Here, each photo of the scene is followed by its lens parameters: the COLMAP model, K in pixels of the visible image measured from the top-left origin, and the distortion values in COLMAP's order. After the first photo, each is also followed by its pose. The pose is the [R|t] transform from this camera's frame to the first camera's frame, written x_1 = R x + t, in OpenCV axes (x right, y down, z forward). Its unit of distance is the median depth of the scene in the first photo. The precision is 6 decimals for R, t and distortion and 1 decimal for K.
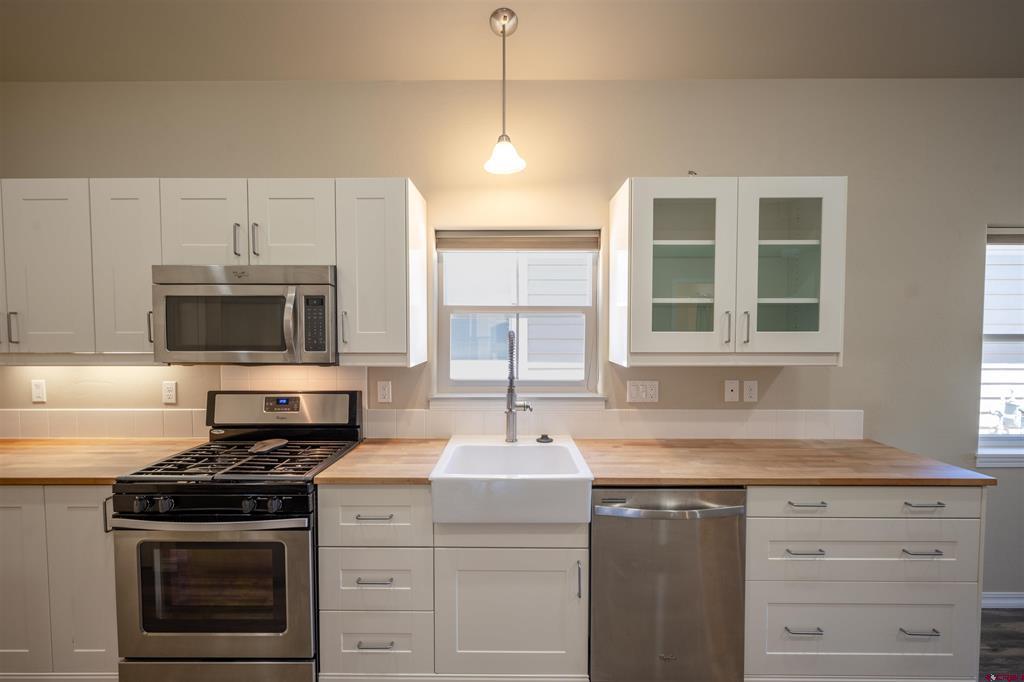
lens RADIAL K [[469.6, 0, 512.0], [0, 469.6, 341.0], [0, 0, 1]] dist [0.012977, -0.000059]
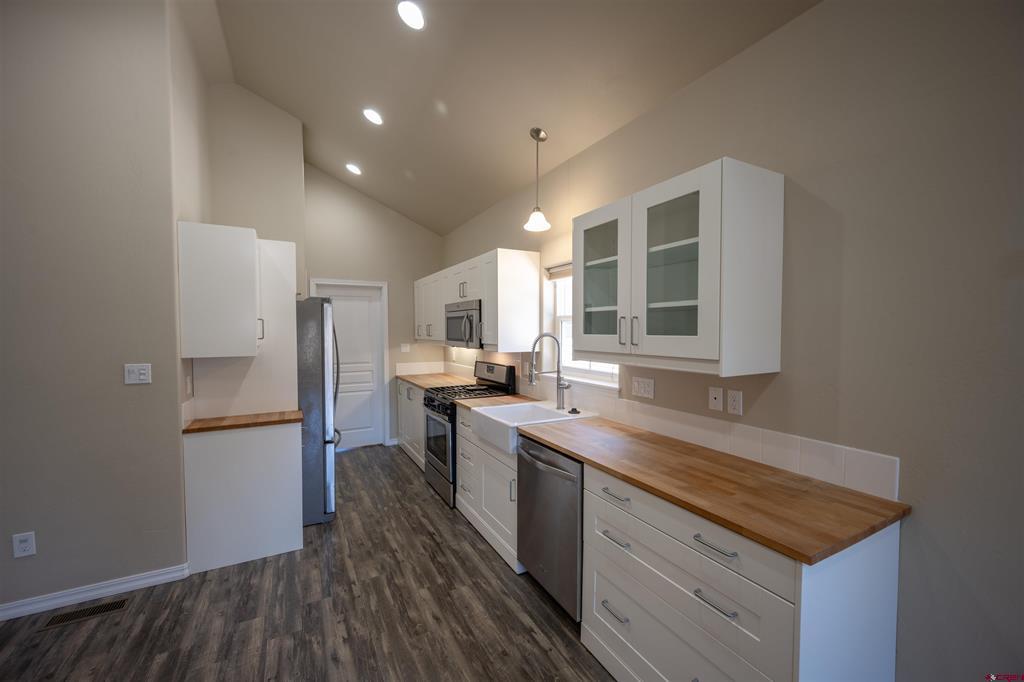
lens RADIAL K [[403.3, 0, 513.7], [0, 403.3, 344.9], [0, 0, 1]] dist [-0.002253, 0.000155]
pose [[0.483955, 0.032814, -0.874477, 1.037206], [-0.025421, 0.999402, 0.023434, -0.010799], [0.874723, 0.010889, 0.484500, 0.273284]]
